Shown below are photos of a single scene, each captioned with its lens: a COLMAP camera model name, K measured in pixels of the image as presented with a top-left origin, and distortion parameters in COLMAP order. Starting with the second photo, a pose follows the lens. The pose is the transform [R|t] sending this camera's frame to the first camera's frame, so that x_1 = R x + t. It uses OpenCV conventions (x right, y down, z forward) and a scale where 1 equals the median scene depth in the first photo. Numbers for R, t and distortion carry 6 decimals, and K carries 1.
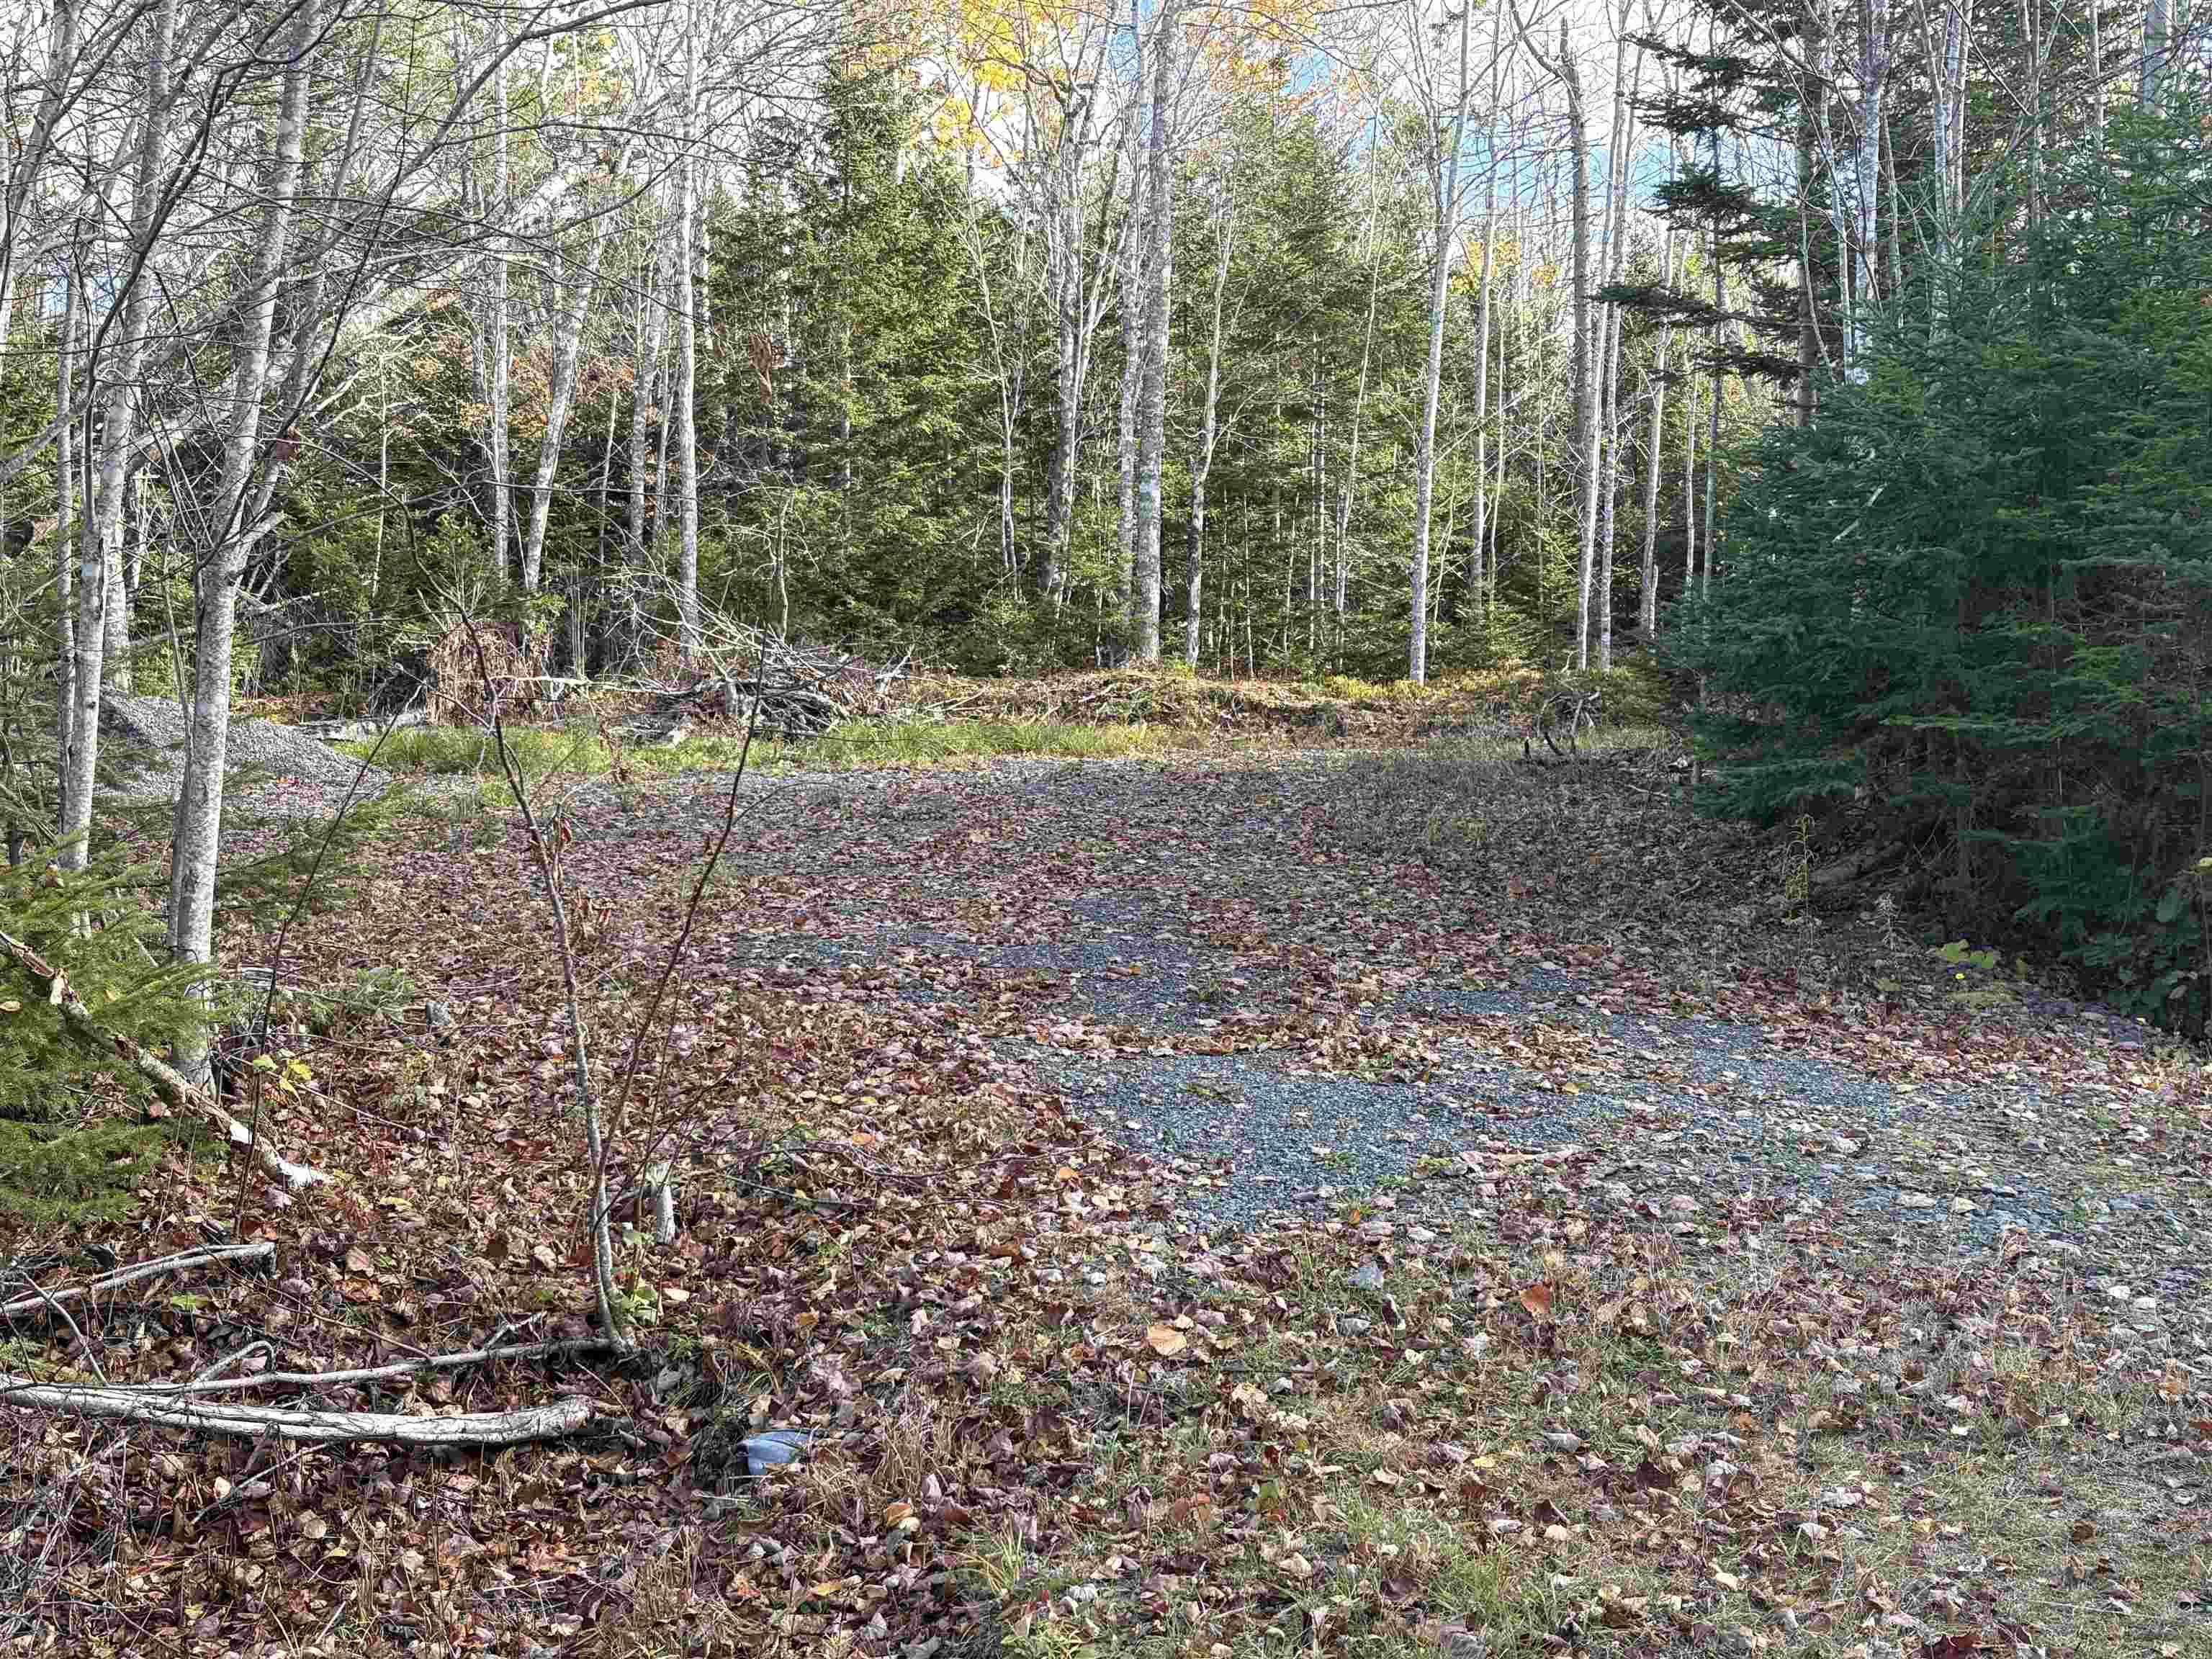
lens RADIAL K [[2612.5, 0, 1120.4], [0, 2612.5, 837.4], [0, 0, 1]] dist [-0.009425, 0.000000]
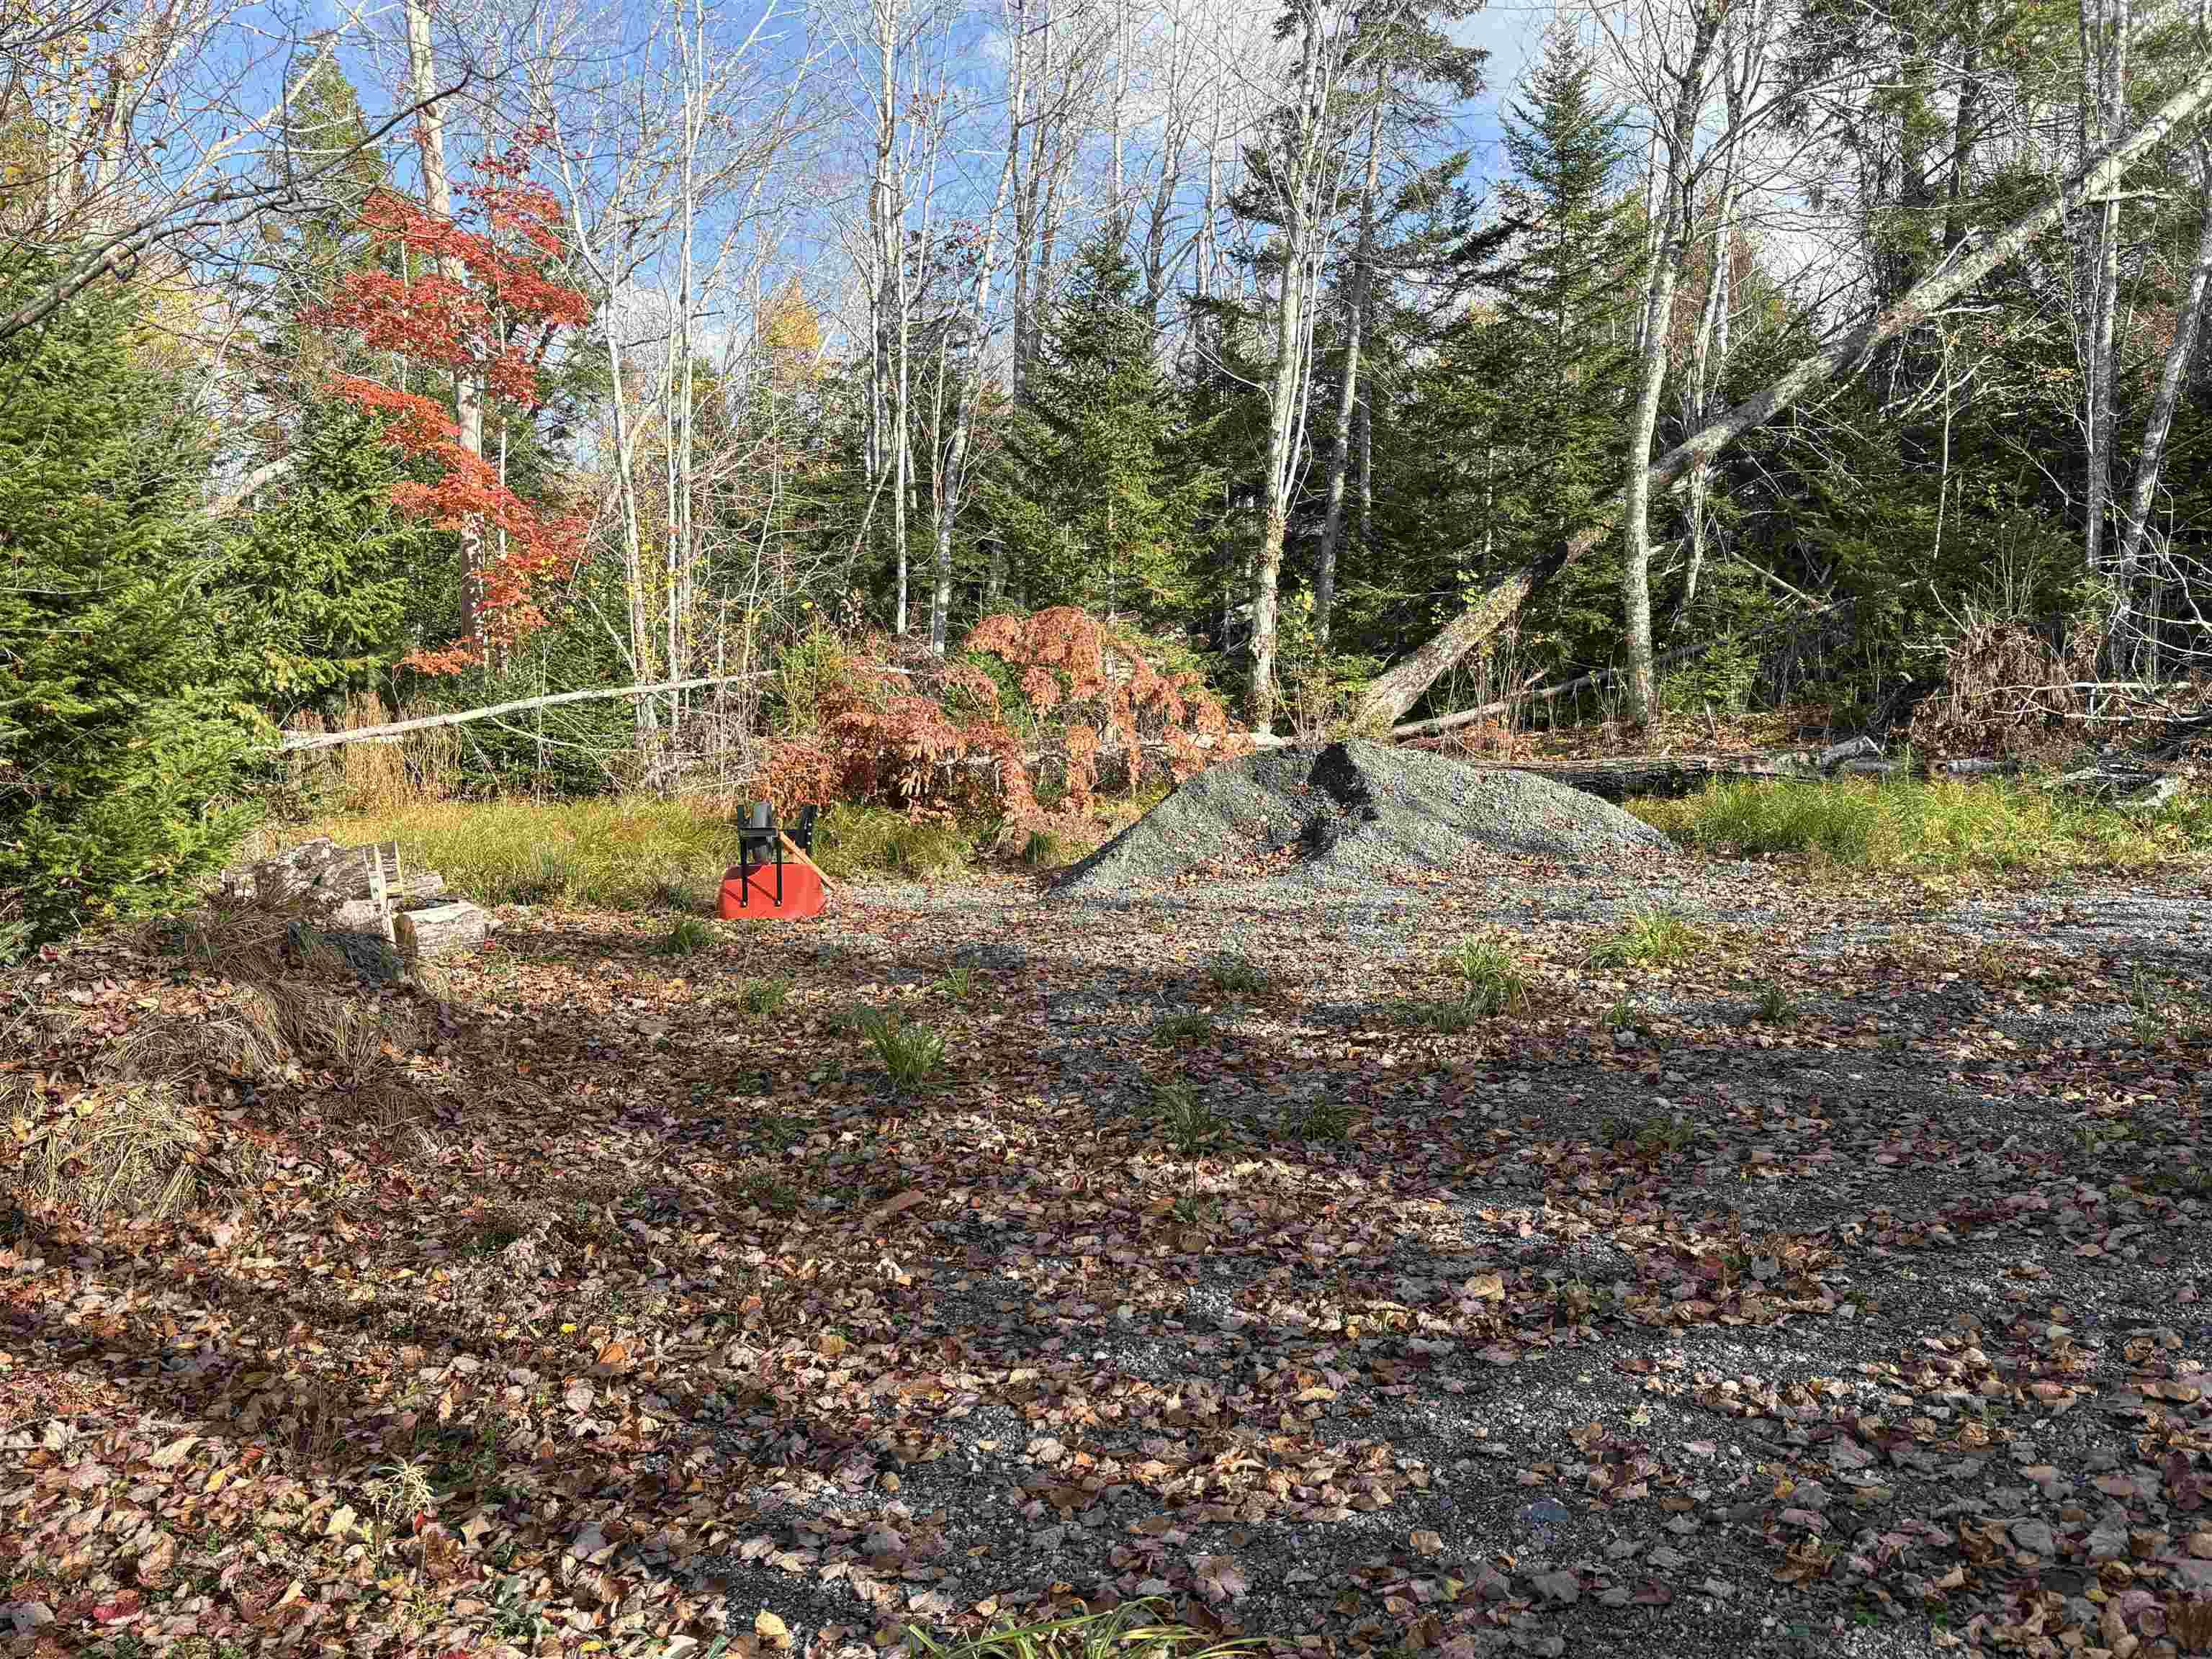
lens RADIAL K [[1857.6, 0, 1106.4], [0, 1857.6, 831.7], [0, 0, 1]] dist [0.001396, -0.000904]
pose [[0.682128, 0.039160, -0.730184, 0.010100], [-0.006861, 0.998864, 0.047159, -0.202303], [0.731201, -0.027158, 0.681621, 1.856286]]
